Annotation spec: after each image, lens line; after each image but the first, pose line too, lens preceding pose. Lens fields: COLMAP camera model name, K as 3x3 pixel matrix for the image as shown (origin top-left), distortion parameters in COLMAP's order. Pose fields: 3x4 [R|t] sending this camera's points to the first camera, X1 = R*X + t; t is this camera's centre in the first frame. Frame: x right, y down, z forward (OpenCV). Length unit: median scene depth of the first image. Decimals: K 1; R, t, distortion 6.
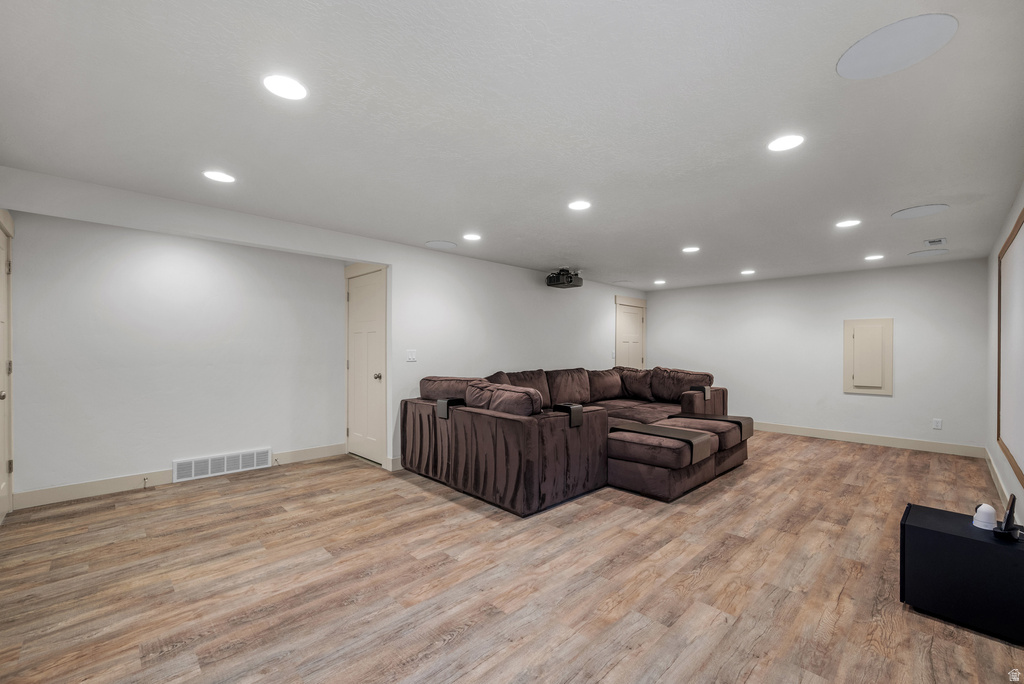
lens RADIAL K [[418.3, 0, 519.1], [0, 418.3, 351.1], [0, 0, 1]] dist [-0.001083, -0.000137]
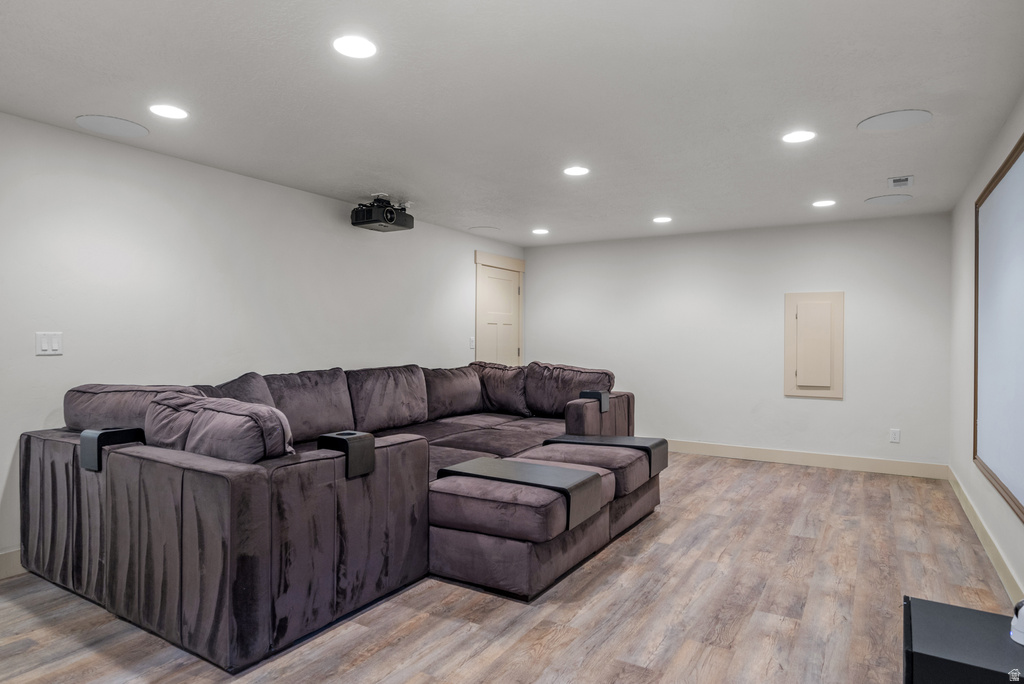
lens RADIAL K [[623.5, 0, 509.6], [0, 623.5, 341.1], [0, 0, 1]] dist [-0.004893, -0.001782]
pose [[0.967958, -0.000863, 0.251110, 0.097365], [0.000316, 0.999997, 0.002217, 0.006976], [-0.251112, -0.002067, 0.967956, 0.155223]]
